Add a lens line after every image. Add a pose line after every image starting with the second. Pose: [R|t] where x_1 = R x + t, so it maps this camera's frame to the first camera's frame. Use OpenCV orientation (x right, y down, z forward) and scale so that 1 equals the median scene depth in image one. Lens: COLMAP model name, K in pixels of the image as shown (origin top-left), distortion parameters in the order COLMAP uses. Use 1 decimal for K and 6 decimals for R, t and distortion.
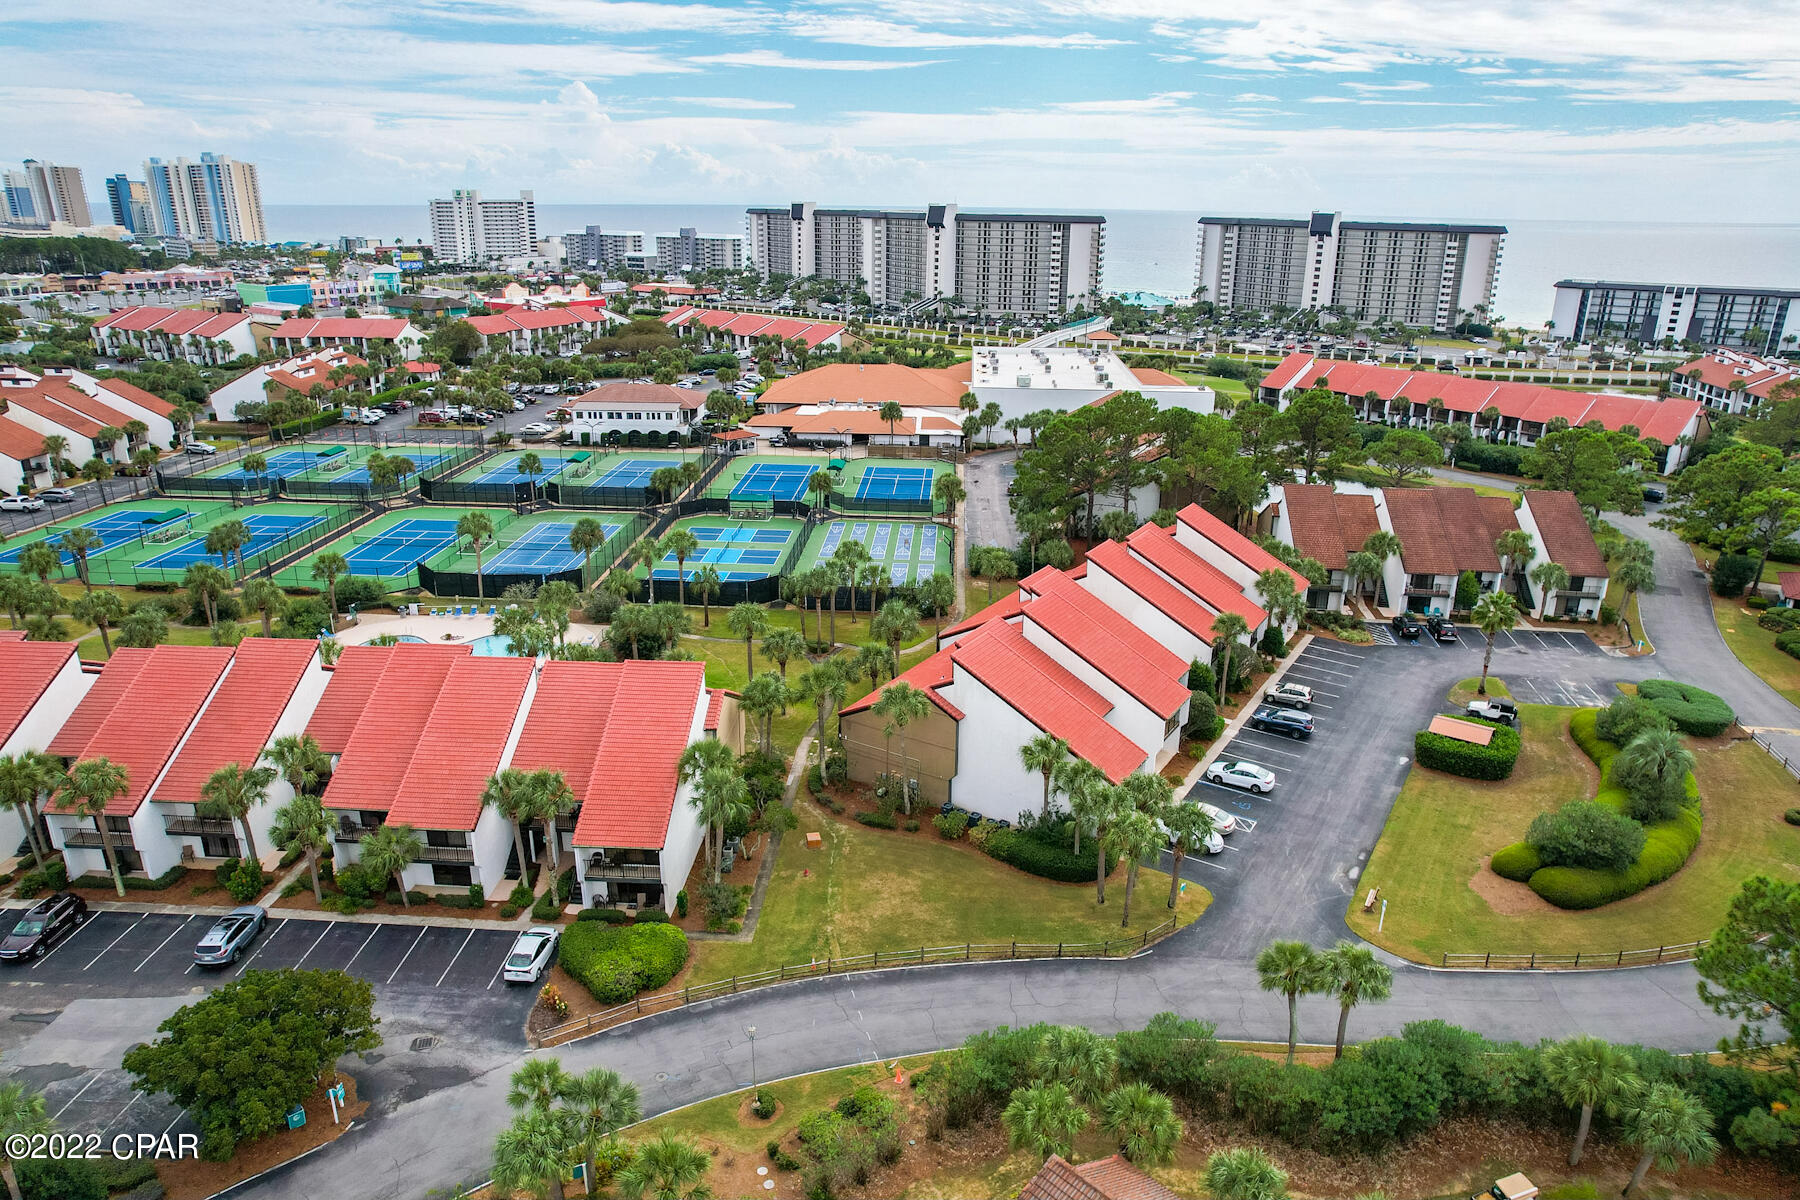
lens RADIAL K [[1122.3, 0, 900.0], [0, 1122.3, 600.0], [0, 0, 1]] dist [-0.082982, 0.072052]
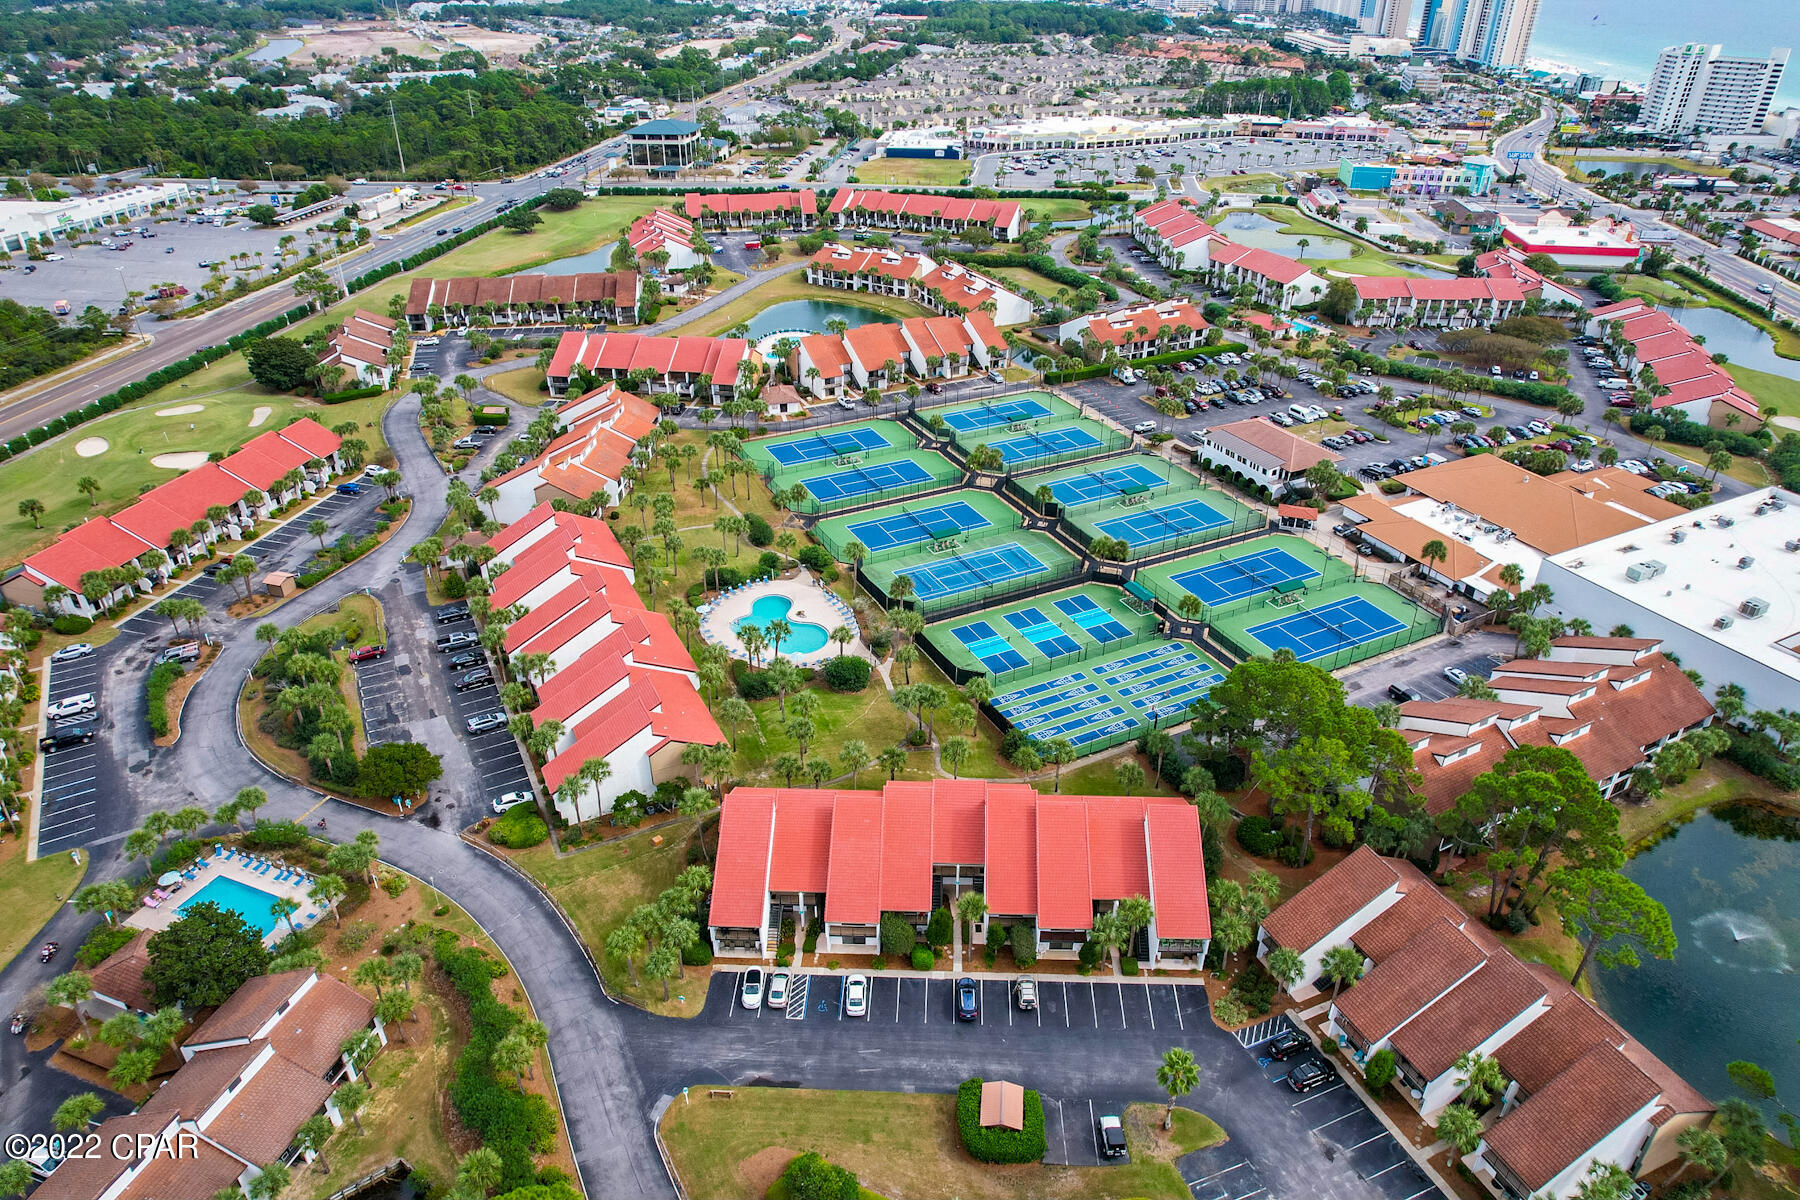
lens RADIAL K [[1122.3, 0, 900.0], [0, 1122.3, 600.0], [0, 0, 1]] dist [-0.082982, 0.072052]
pose [[0.477377, 0.423026, -0.770169, 0.329597], [-0.284489, 0.903686, 0.320027, -0.195168], [0.831371, 0.066331, 0.551746, 0.088180]]
